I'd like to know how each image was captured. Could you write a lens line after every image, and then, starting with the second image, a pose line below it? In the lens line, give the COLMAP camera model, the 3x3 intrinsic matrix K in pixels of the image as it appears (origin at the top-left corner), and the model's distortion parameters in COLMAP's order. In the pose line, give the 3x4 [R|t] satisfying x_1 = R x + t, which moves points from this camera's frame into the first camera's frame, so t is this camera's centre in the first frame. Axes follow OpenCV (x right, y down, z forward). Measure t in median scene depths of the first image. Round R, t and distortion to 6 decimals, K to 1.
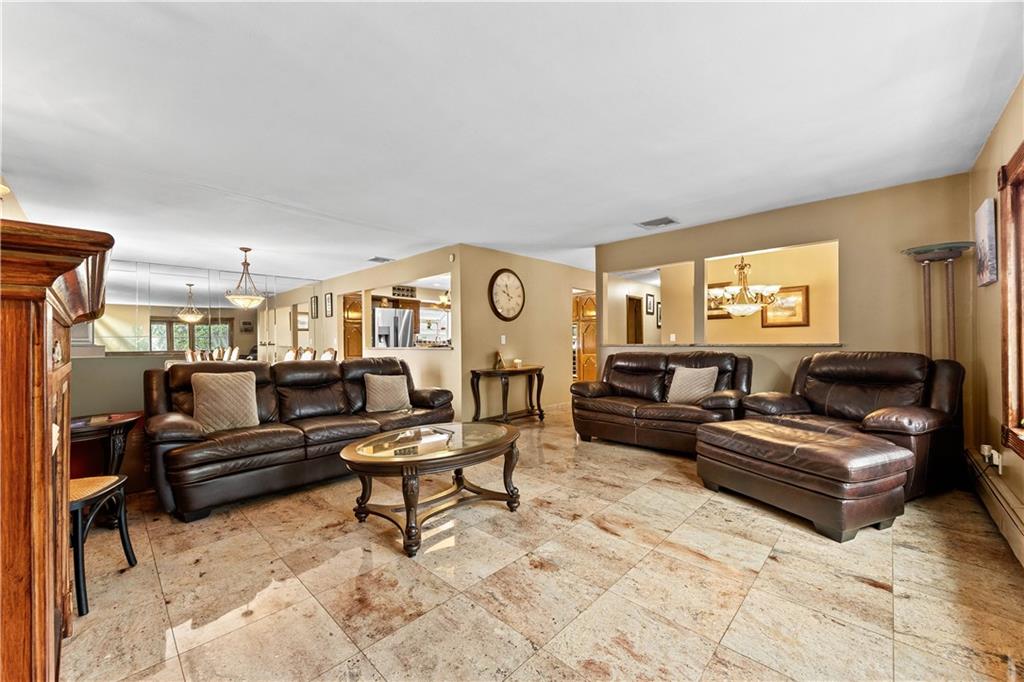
lens RADIAL K [[395.5, 0, 504.1], [0, 395.5, 343.3], [0, 0, 1]] dist [-0.000206, 0.000022]
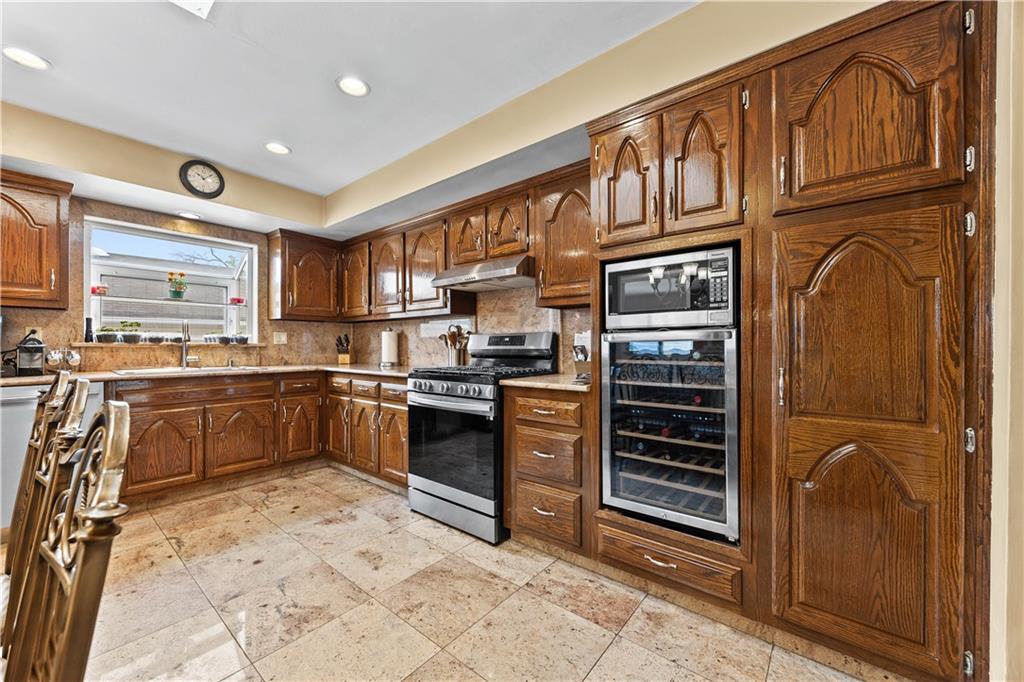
lens RADIAL K [[387.9, 0, 510.1], [0, 387.9, 346.5], [0, 0, 1]] dist [-0.001679, -0.000017]
pose [[0.996669, 0.003984, 0.081451, 0.070142], [-0.004134, 0.999990, 0.001668, 0.001226], [-0.081444, -0.001999, 0.996676, 0.782018]]
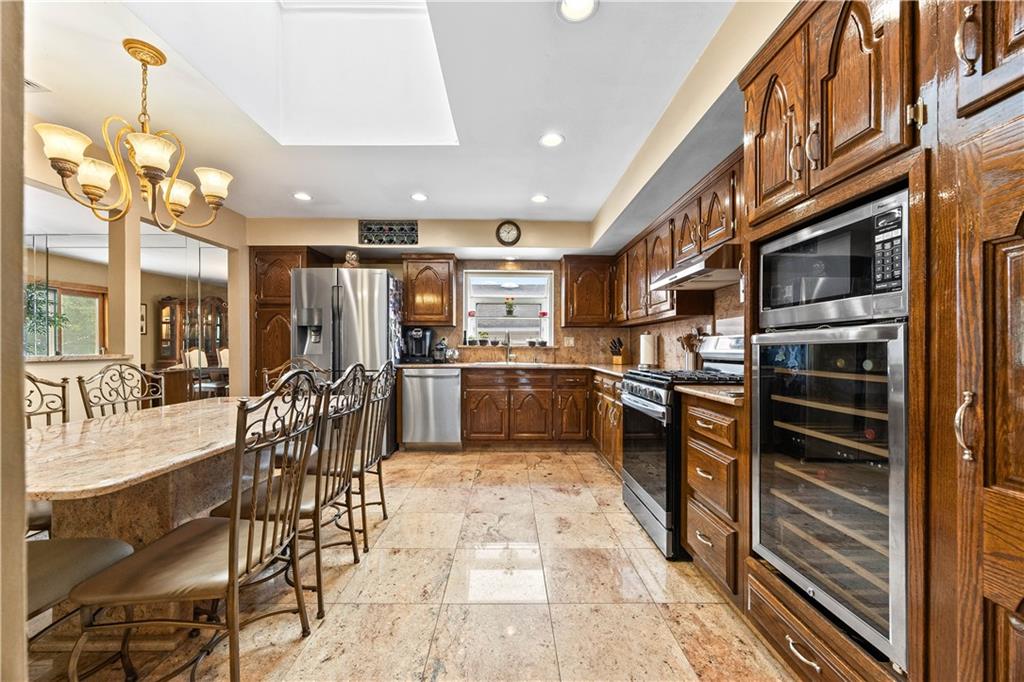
lens RADIAL K [[391.2, 0, 518.2], [0, 391.2, 346.9], [0, 0, 1]] dist [-0.000236, 0.000011]
pose [[0.706563, 0.008354, -0.707601, 0.183584], [-0.010080, 0.999948, 0.001739, 0.000591], [0.707578, 0.005904, 0.706610, 0.797587]]
